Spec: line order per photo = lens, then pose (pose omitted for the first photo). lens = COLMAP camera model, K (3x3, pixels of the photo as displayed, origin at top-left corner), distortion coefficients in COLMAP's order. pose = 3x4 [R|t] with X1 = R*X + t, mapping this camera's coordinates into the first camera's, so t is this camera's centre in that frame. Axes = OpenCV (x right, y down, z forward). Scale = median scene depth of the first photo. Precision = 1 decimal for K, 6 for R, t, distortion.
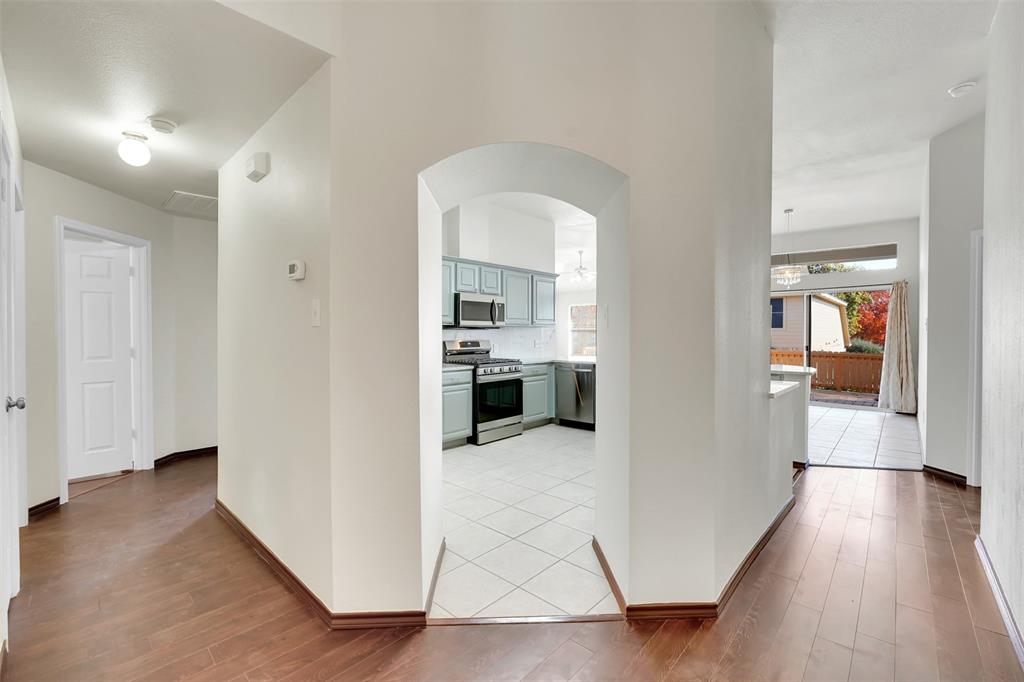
lens RADIAL K [[431.7, 0, 519.5], [0, 431.7, 341.2], [0, 0, 1]] dist [-0.021844, 0.000186]
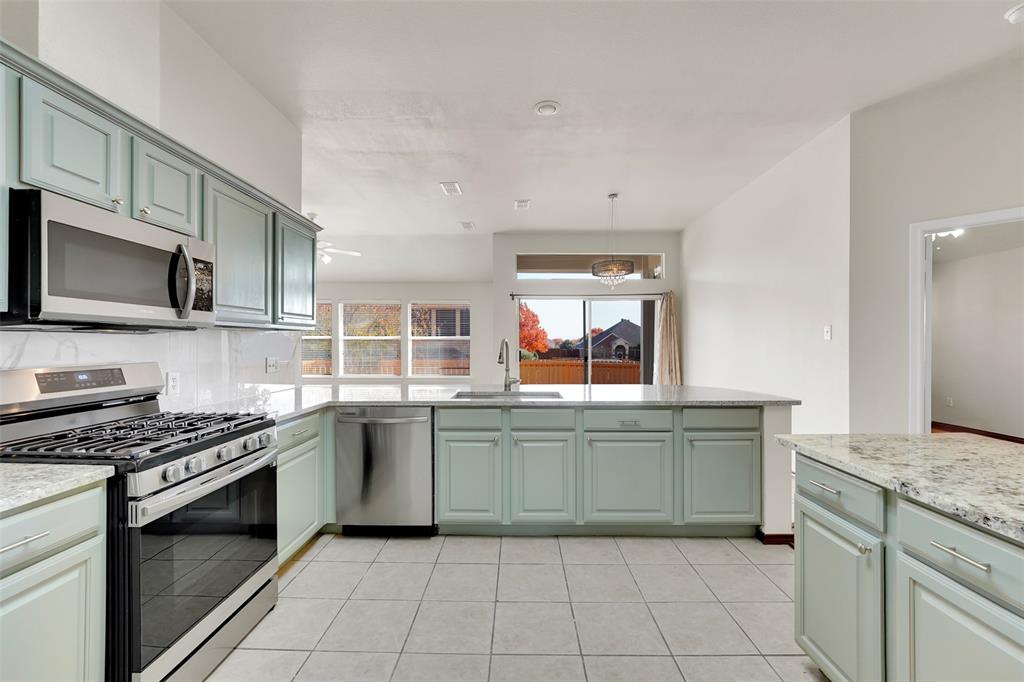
lens RADIAL K [[431.7, 0, 519.5], [0, 431.7, 341.2], [0, 0, 1]] dist [-0.021844, 0.000186]
pose [[0.750086, 0.002258, 0.661336, -0.080852], [0.012620, 0.999763, -0.017726, -0.010716], [-0.661220, 0.021642, 0.749880, 0.568527]]
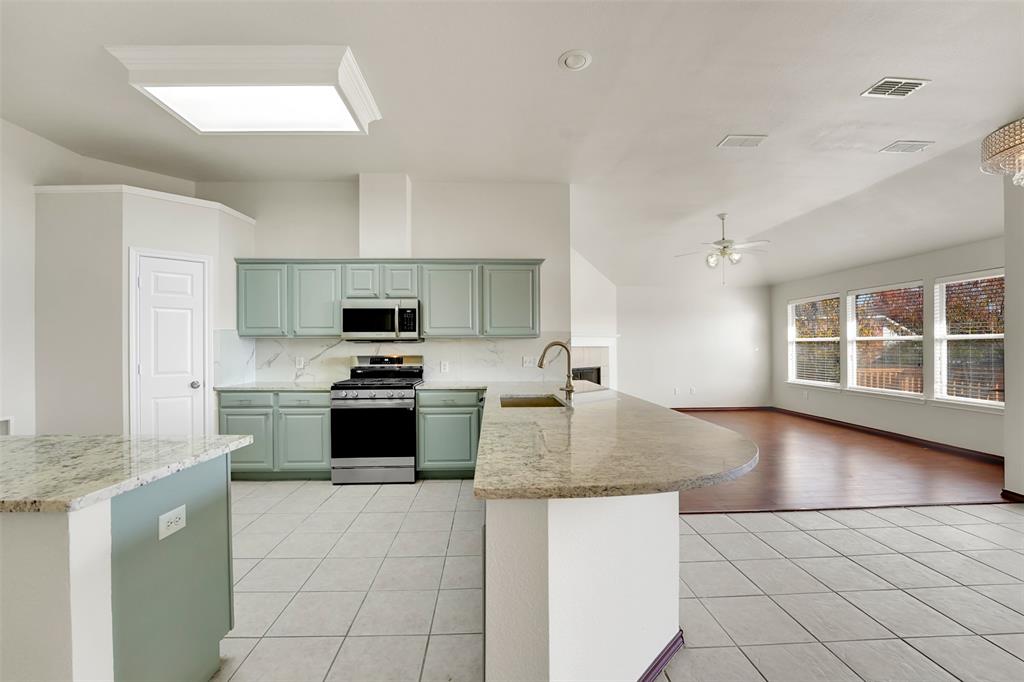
lens RADIAL K [[444.3, 0, 512.4], [0, 444.3, 348.8], [0, 0, 1]] dist [-0.021991, -0.000121]
pose [[0.693094, 0.002062, -0.720844, 0.667007], [-0.010790, 0.999914, -0.007514, -0.011557], [0.720767, 0.012986, 0.693056, 0.590934]]
